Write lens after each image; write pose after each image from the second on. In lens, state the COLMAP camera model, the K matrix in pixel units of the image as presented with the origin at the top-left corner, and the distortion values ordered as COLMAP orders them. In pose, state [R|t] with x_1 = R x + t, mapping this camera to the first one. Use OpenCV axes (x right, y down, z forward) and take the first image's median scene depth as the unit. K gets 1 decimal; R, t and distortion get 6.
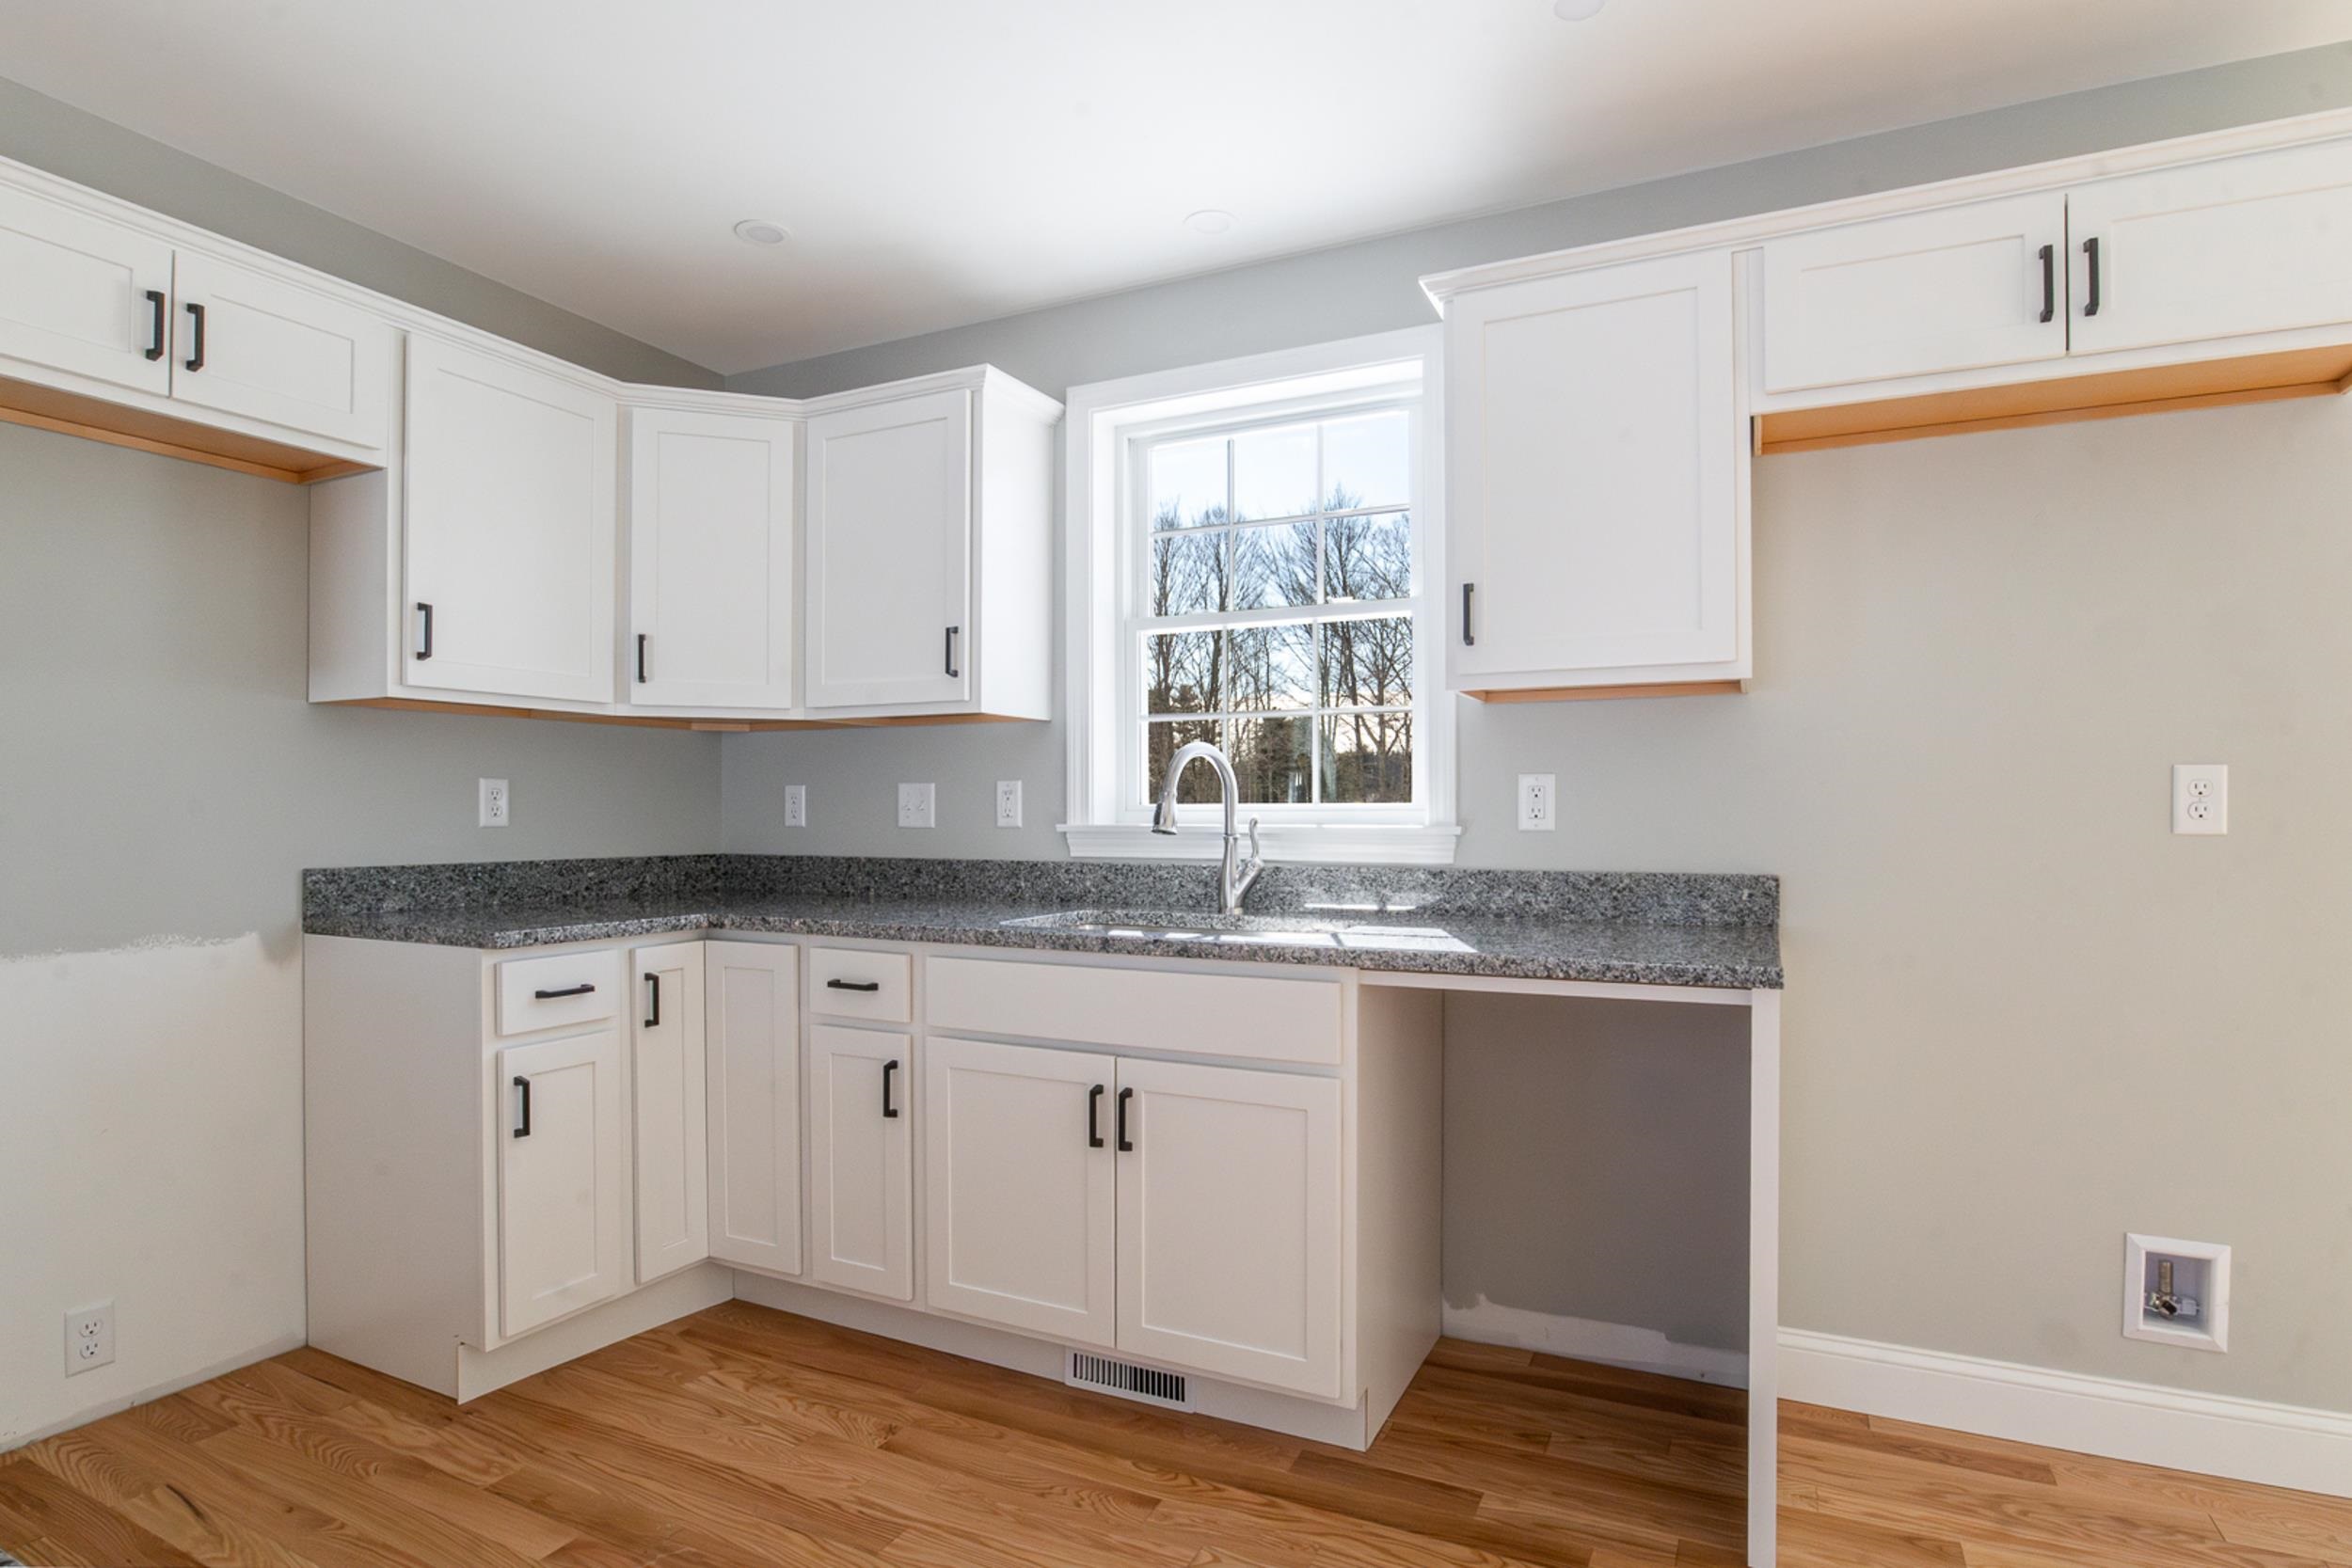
lens RADIAL K [[1177.9, 0, 1190.5], [0, 1177.9, 814.0], [0, 0, 1]] dist [-0.055801, 0.029905]
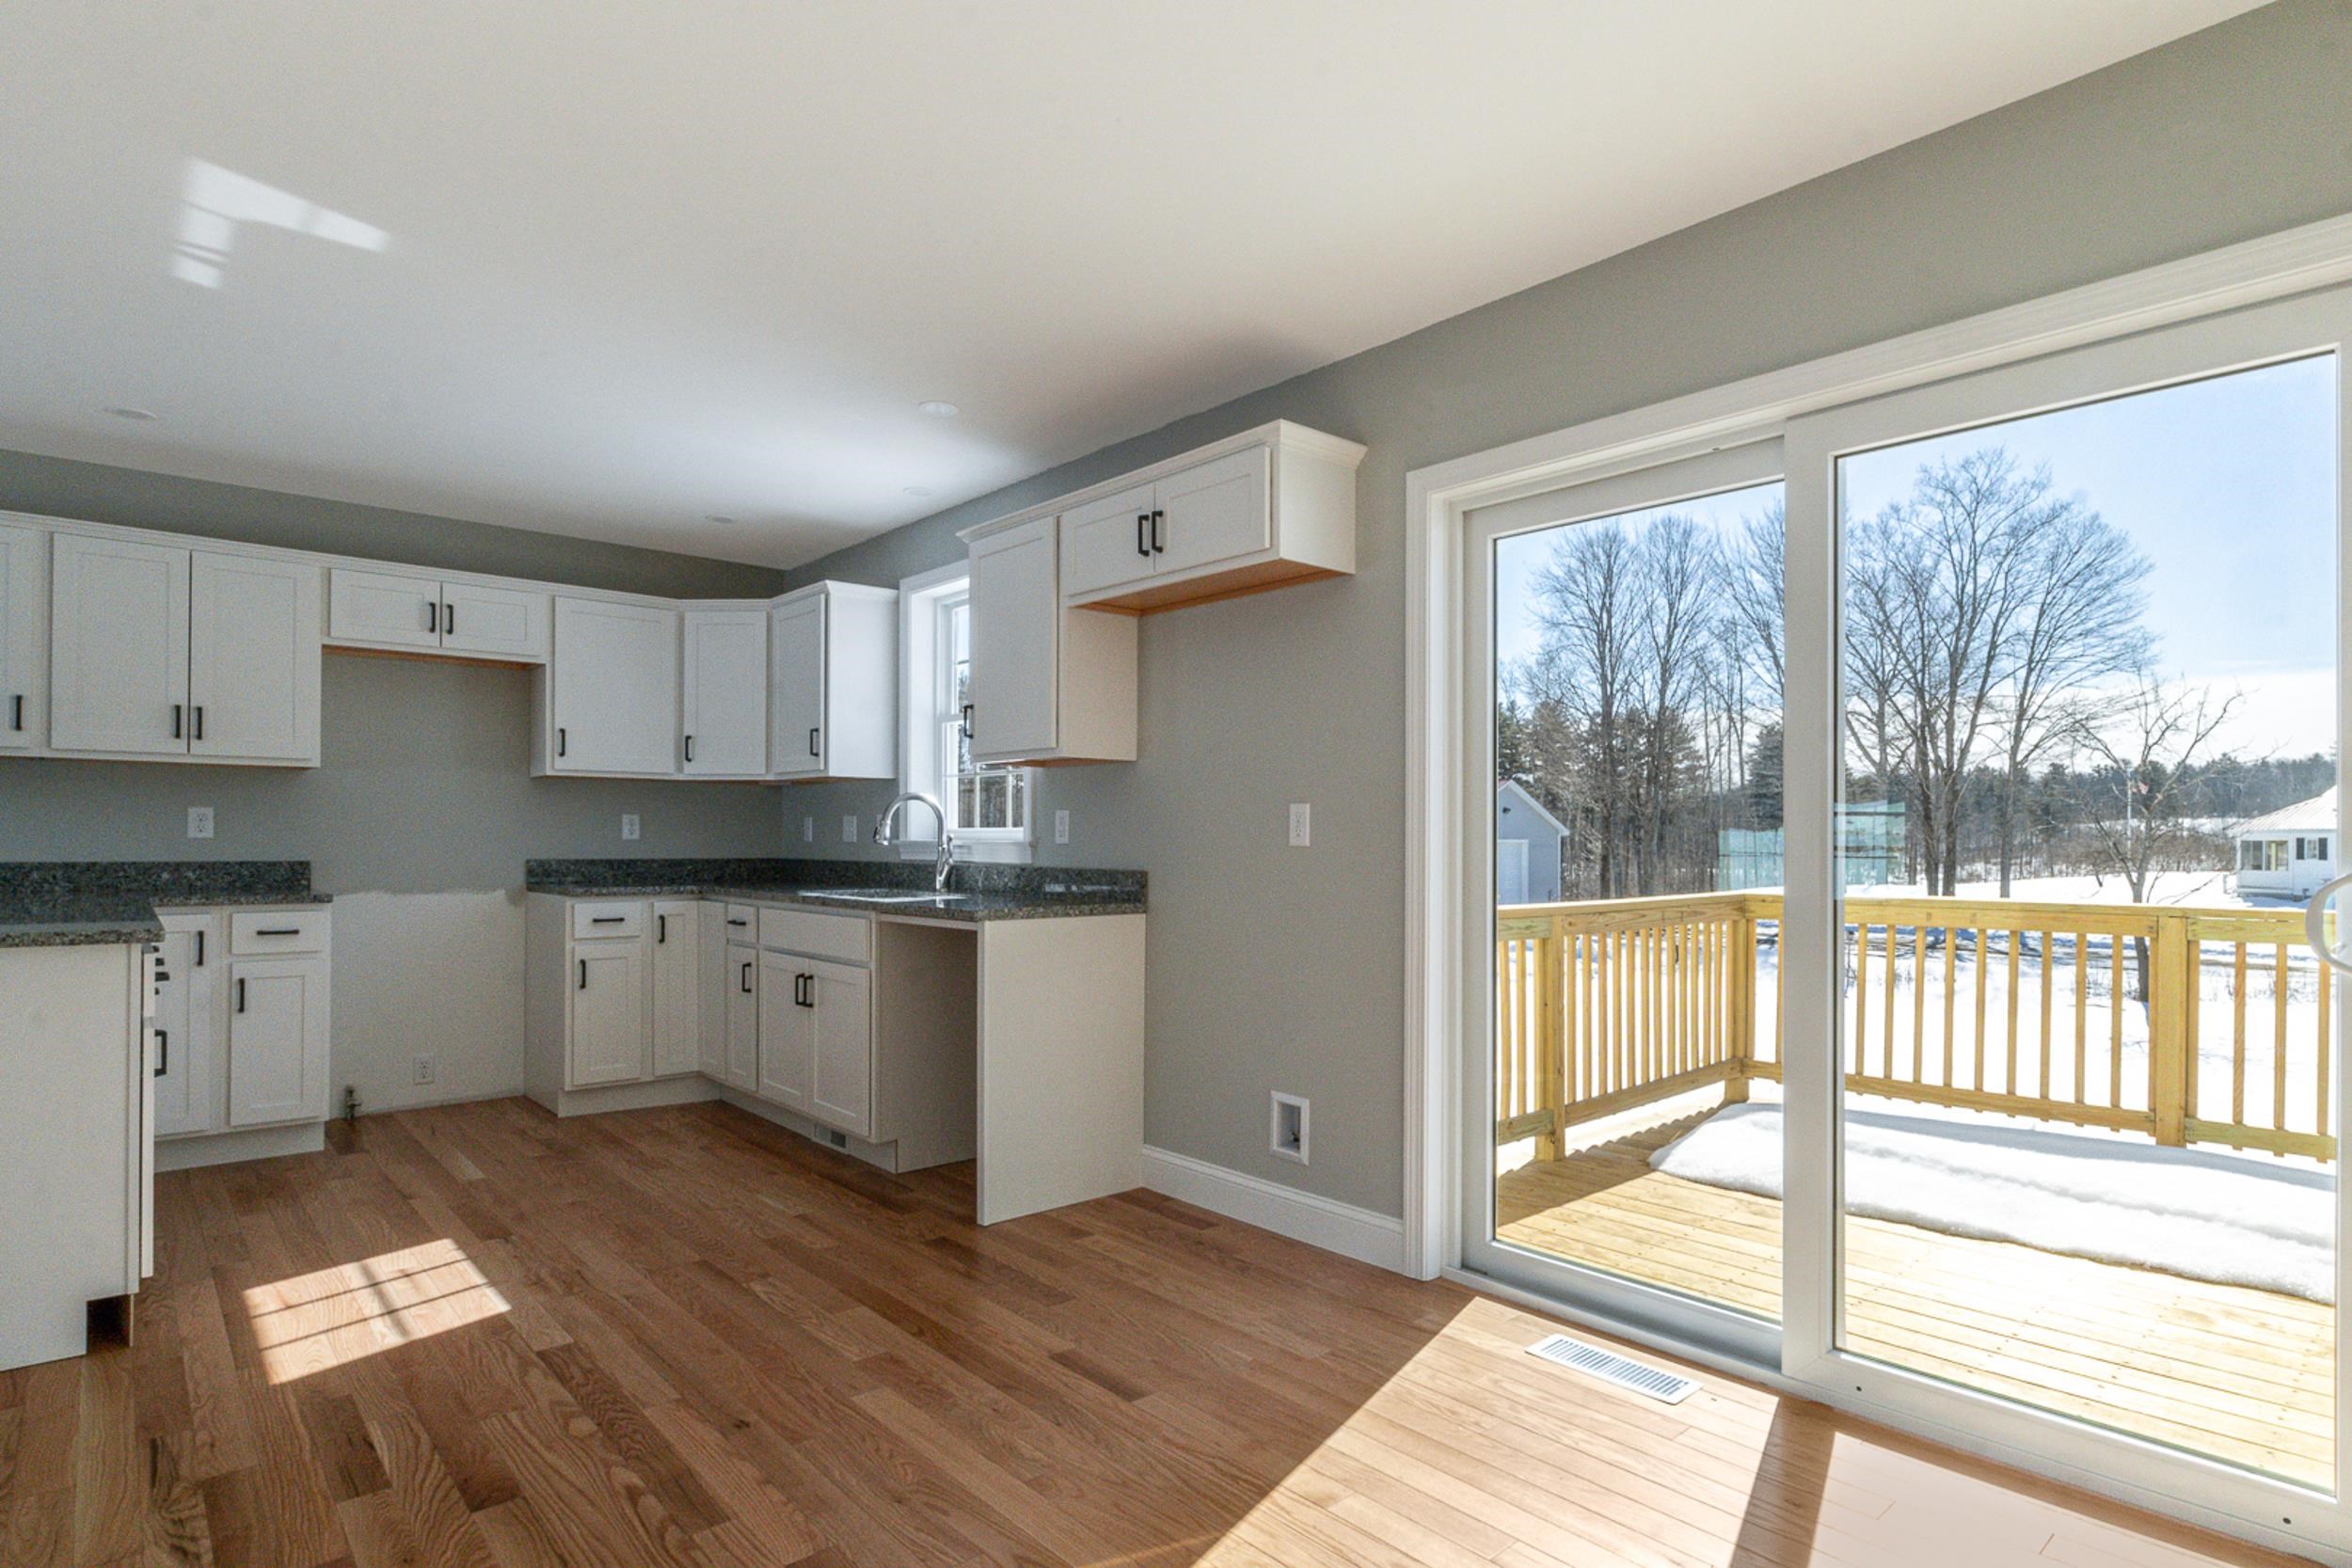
lens RADIAL K [[1191.8, 0, 1223.3], [0, 1191.8, 842.5], [0, 0, 1]] dist [0.003462, 0.000480]
pose [[0.929872, 0.005384, -0.367843, 1.051664], [-0.005599, 0.999984, 0.000483, 0.009282], [0.367840, 0.001610, 0.929888, -0.461960]]
